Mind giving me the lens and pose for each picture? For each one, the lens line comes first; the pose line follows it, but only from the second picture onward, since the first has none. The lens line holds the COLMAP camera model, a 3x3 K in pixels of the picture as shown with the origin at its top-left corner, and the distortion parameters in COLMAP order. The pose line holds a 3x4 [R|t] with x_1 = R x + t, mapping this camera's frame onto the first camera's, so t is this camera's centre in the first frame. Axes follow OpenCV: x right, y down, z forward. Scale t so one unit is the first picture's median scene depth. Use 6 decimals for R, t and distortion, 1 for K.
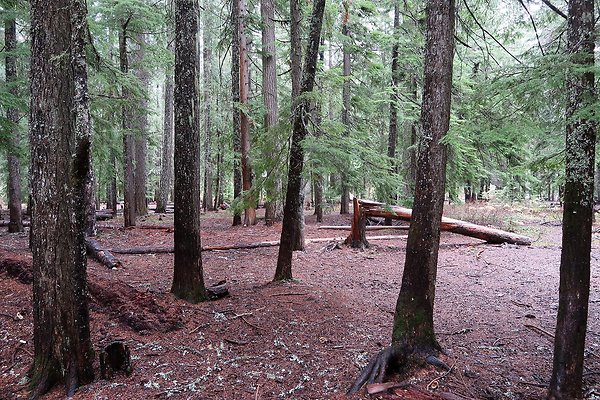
lens RADIAL K [[397.8, 0, 297.1], [0, 397.8, 198.9], [0, 0, 1]] dist [-0.041880, 0.007788]
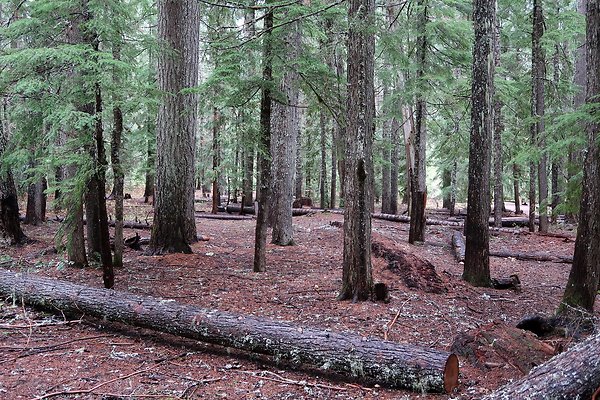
lens RADIAL K [[397.8, 0, 300.1], [0, 397.8, 198.2], [0, 0, 1]] dist [-0.041880, 0.007788]
pose [[0.659243, 0.038526, -0.750943, 0.418146], [-0.038284, 0.999111, 0.017649, 0.002180], [0.750955, 0.017114, 0.660132, -0.265353]]
